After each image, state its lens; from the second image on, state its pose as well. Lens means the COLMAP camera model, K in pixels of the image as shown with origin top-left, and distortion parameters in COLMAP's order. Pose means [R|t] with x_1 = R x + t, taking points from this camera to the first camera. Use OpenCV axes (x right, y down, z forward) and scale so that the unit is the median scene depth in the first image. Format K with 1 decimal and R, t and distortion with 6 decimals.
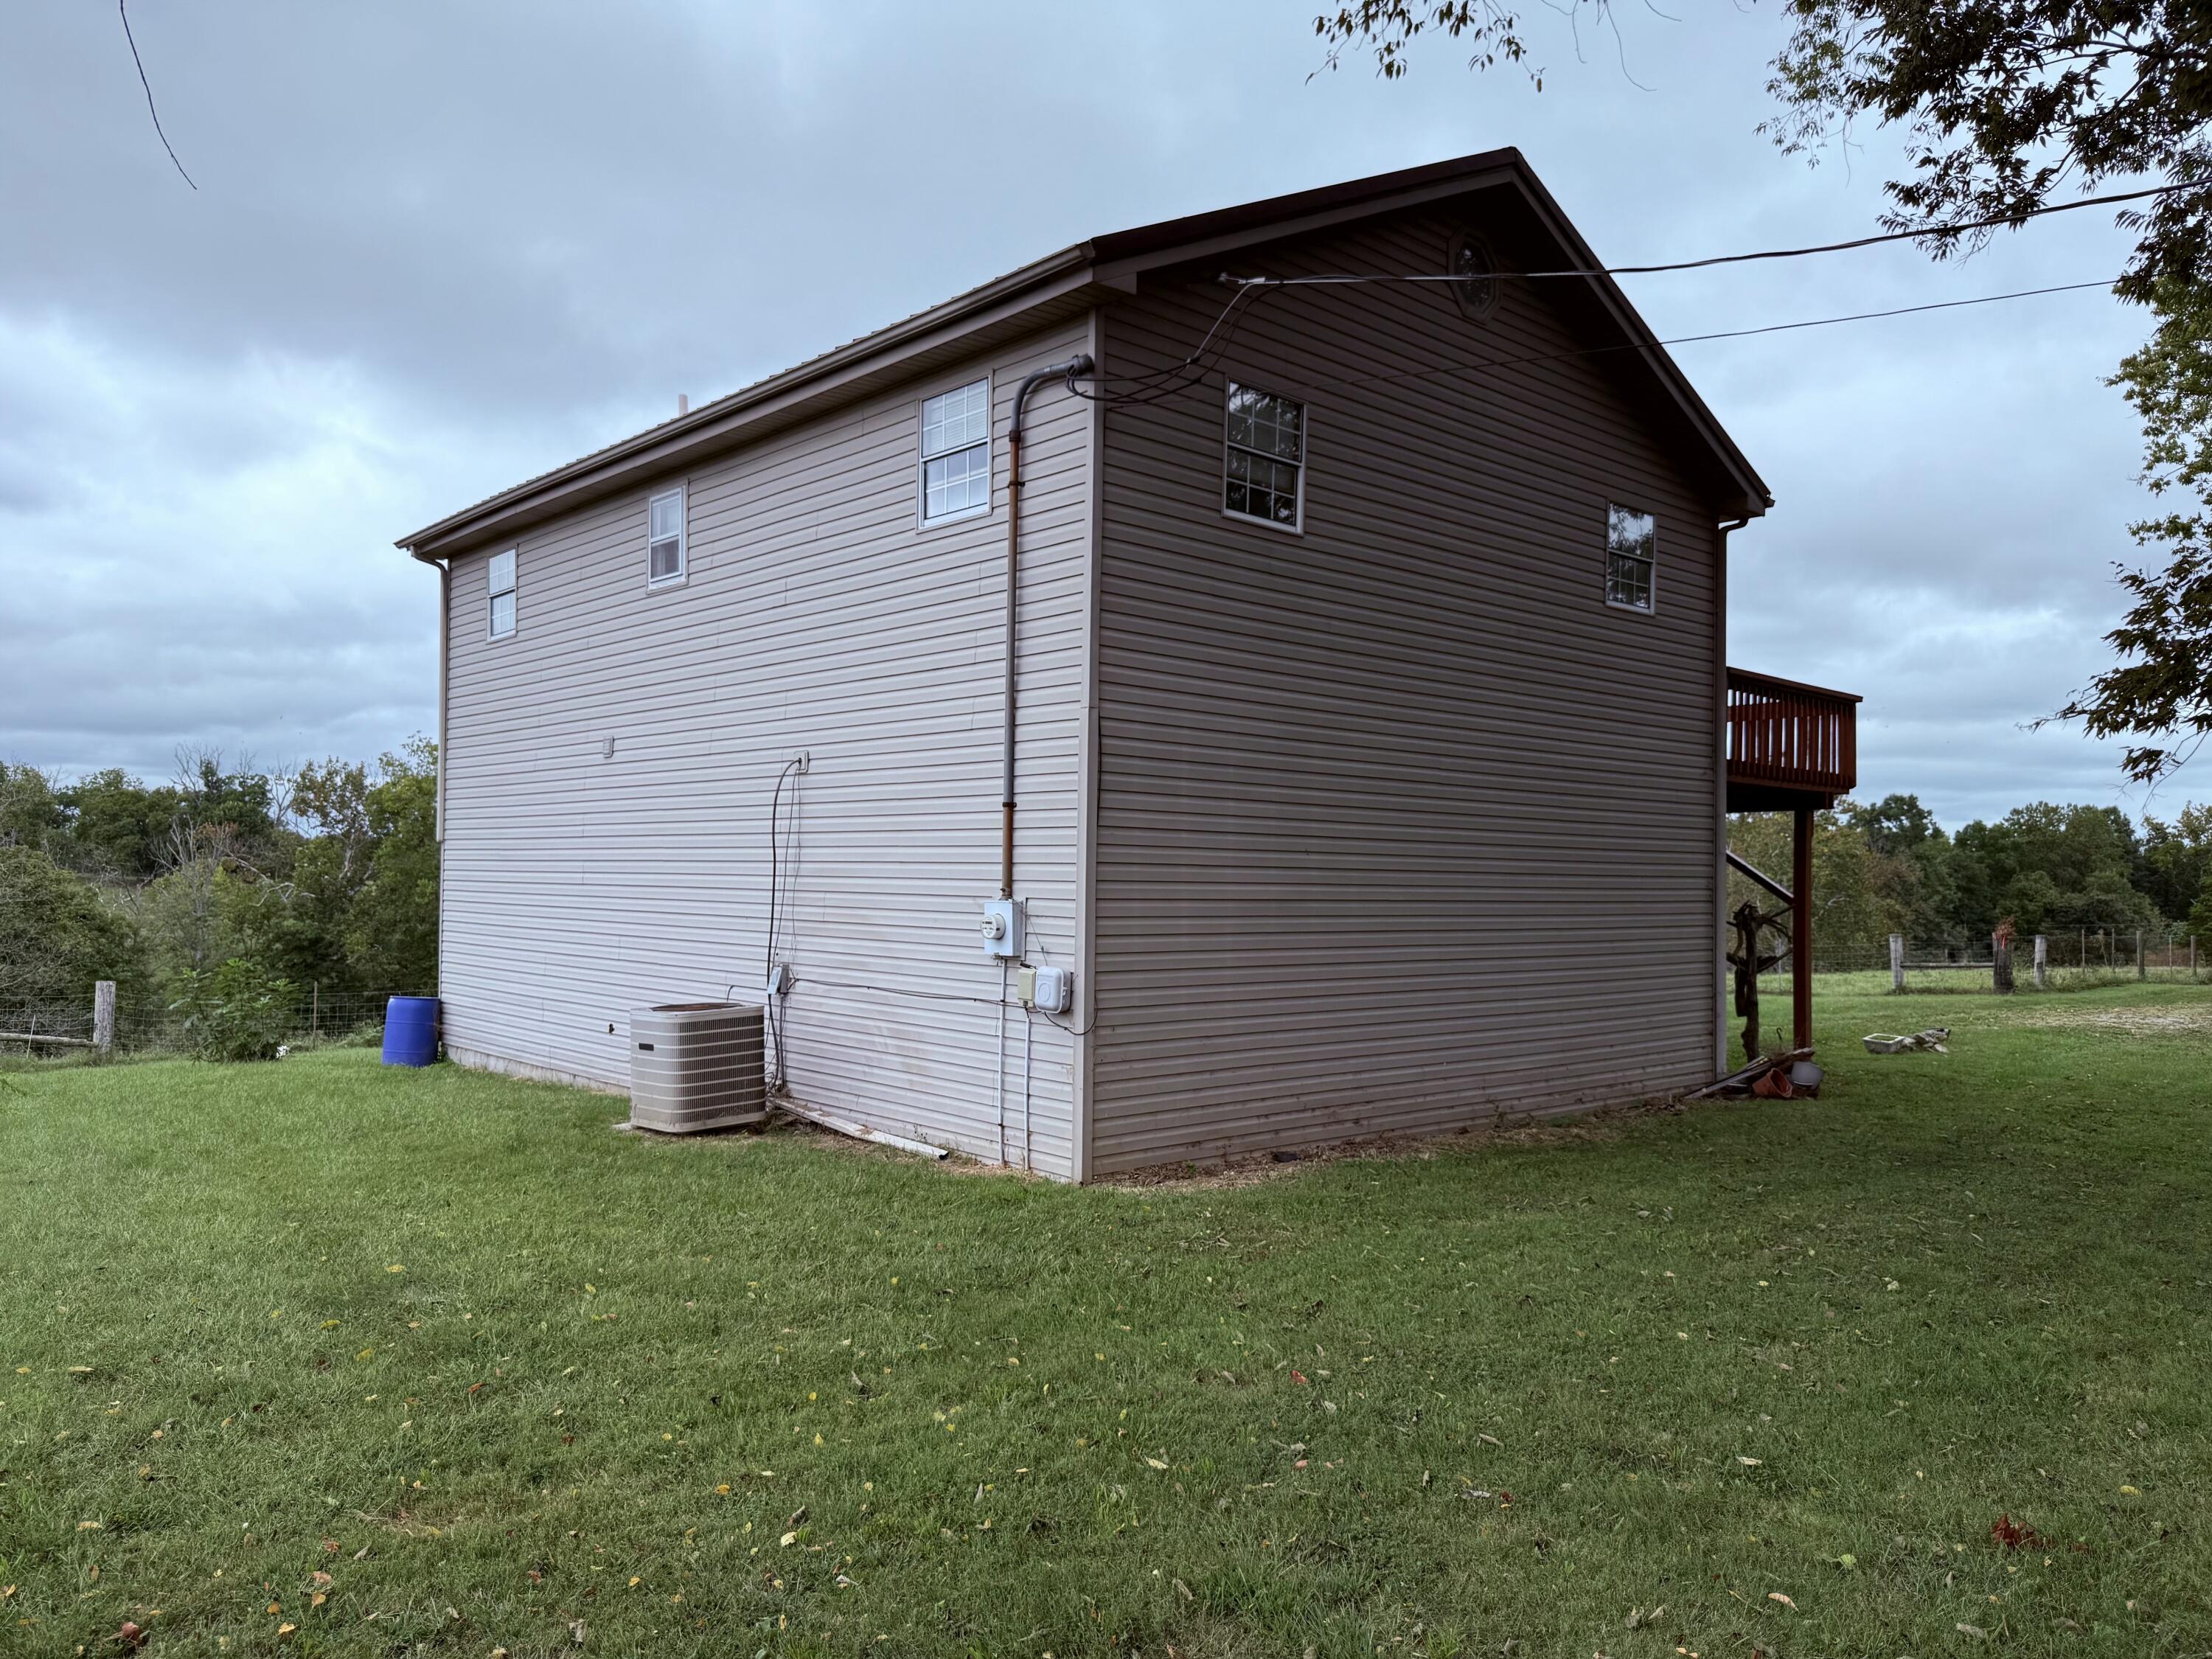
lens RADIAL K [[1549.1, 0, 1106.0], [0, 1549.1, 829.5], [0, 0, 1]] dist [0.141600, -0.224652]
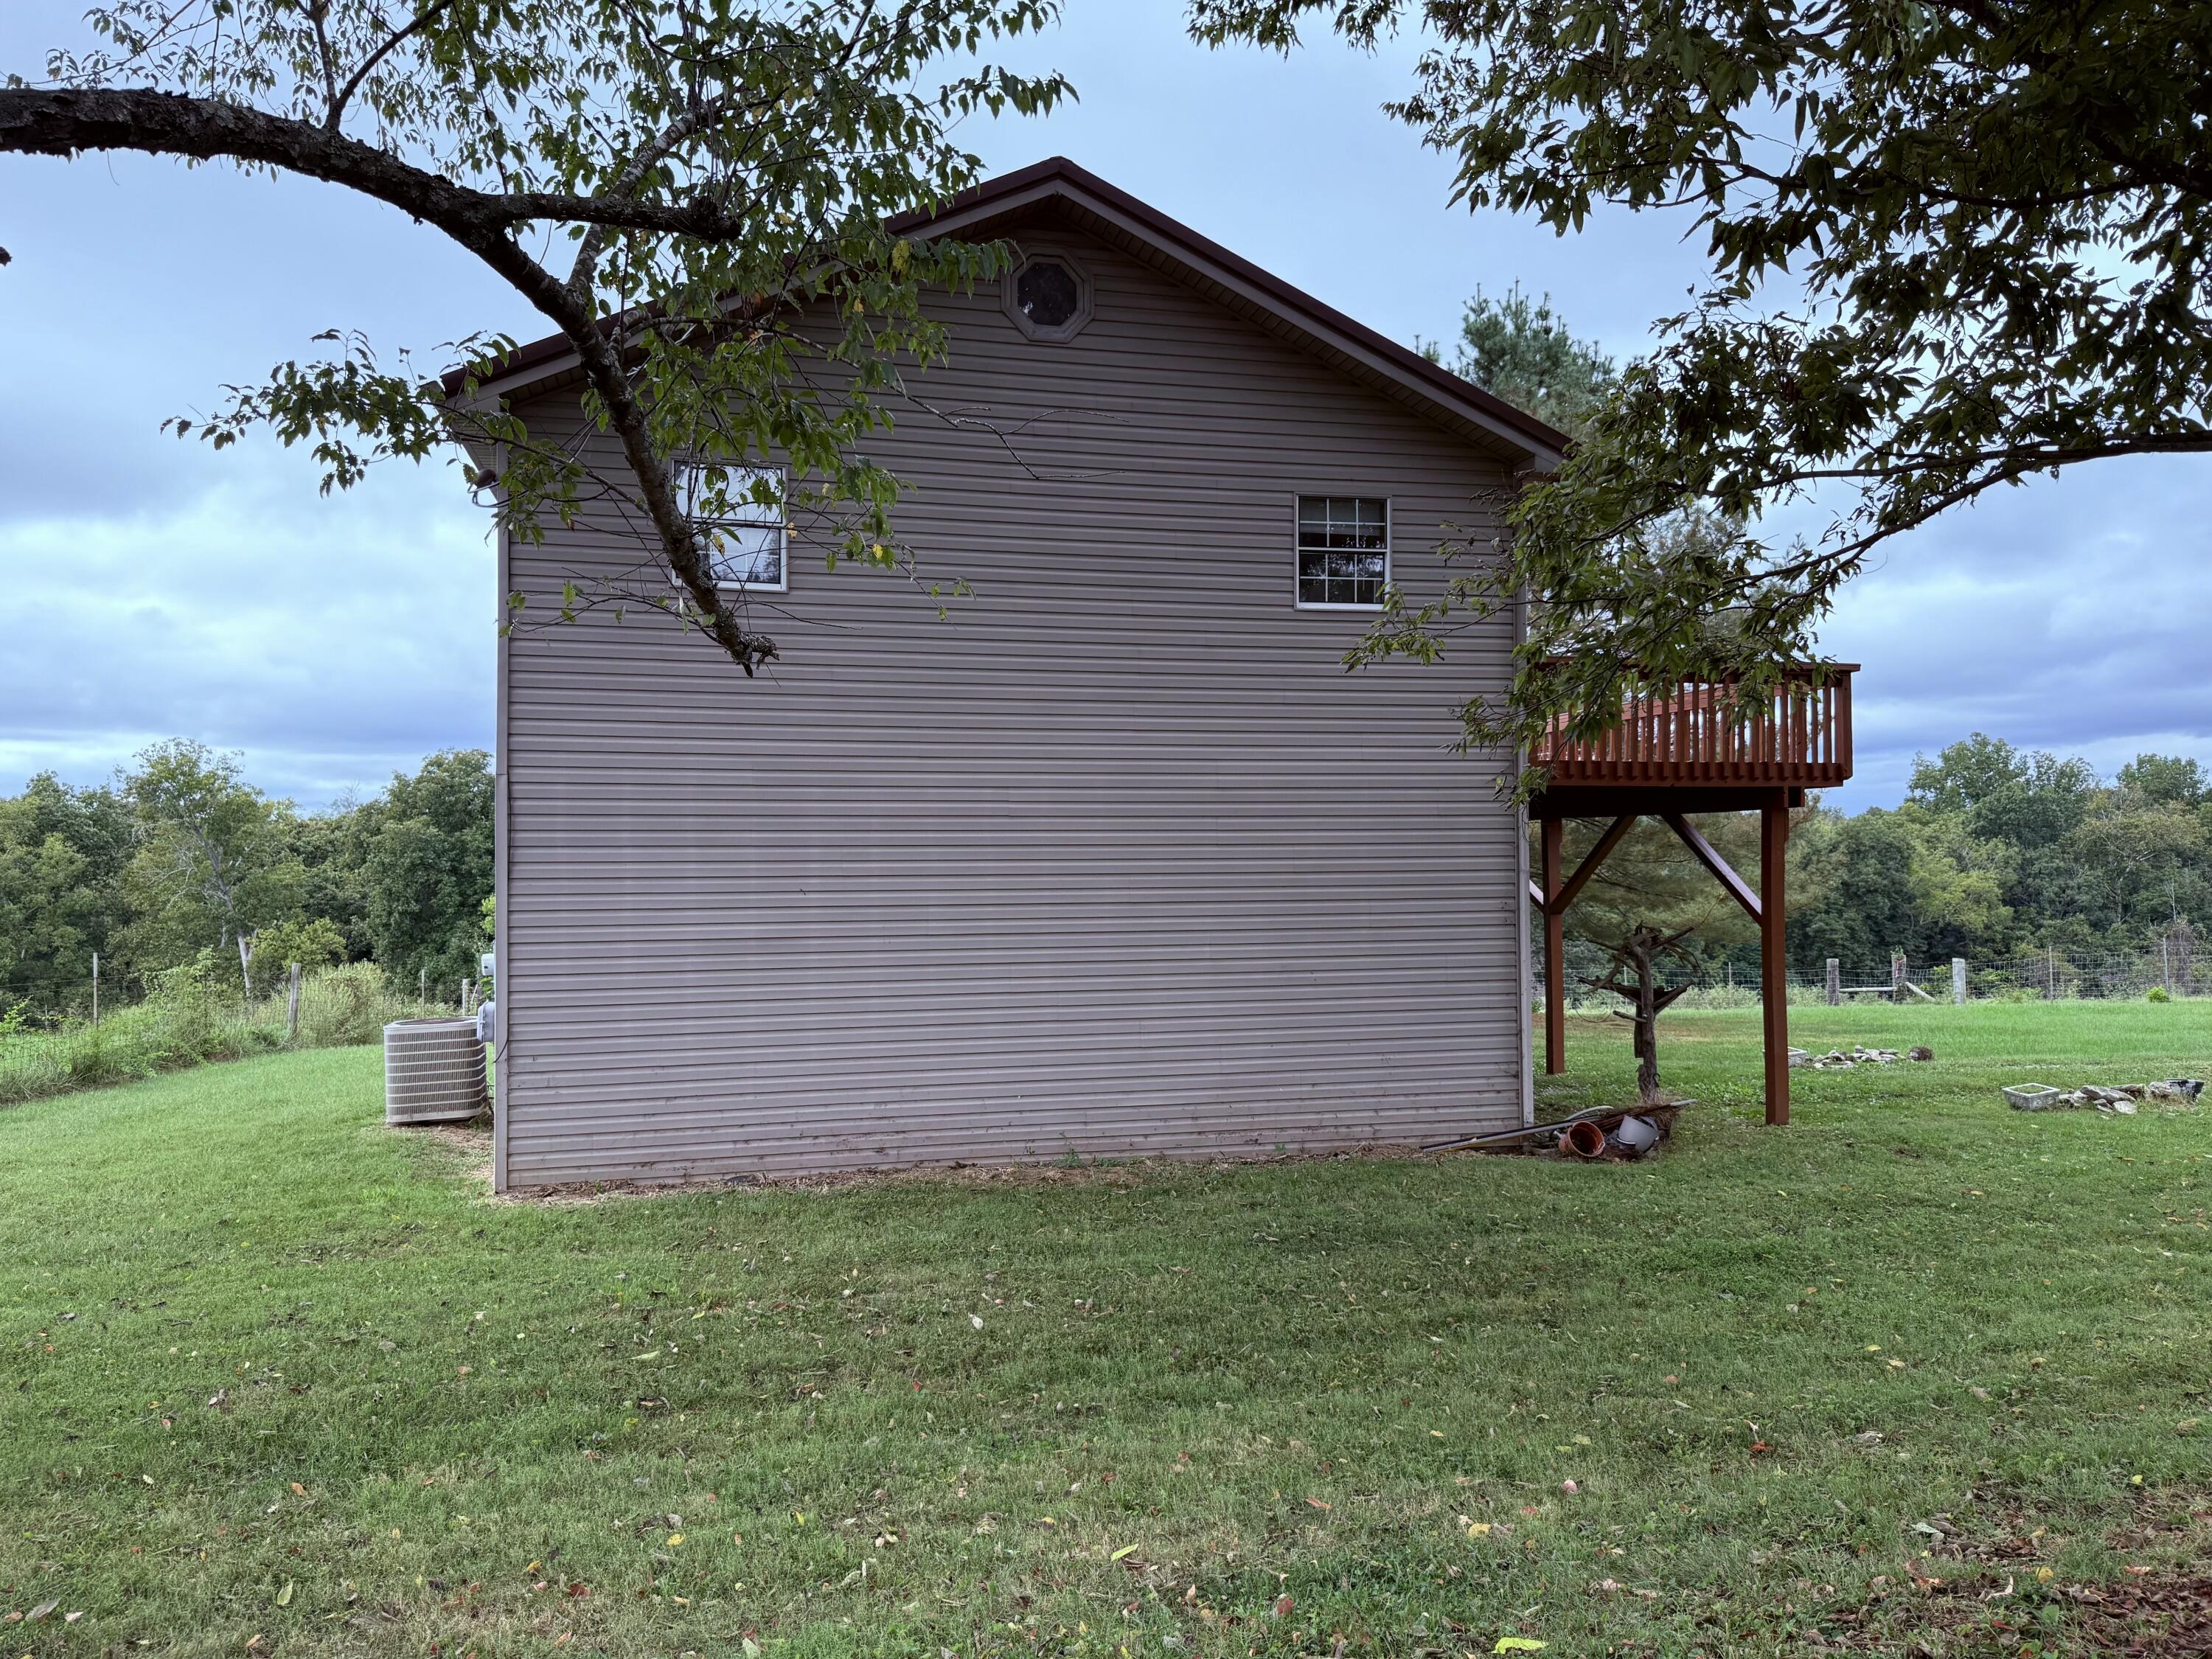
lens RADIAL K [[1549.1, 0, 1106.0], [0, 1549.1, 829.5], [0, 0, 1]] dist [0.141600, -0.224652]
pose [[0.879156, -0.025023, -0.475877, 0.802236], [0.032458, 0.999446, 0.007411, -0.028589], [0.475428, -0.021961, 0.879480, 0.170405]]
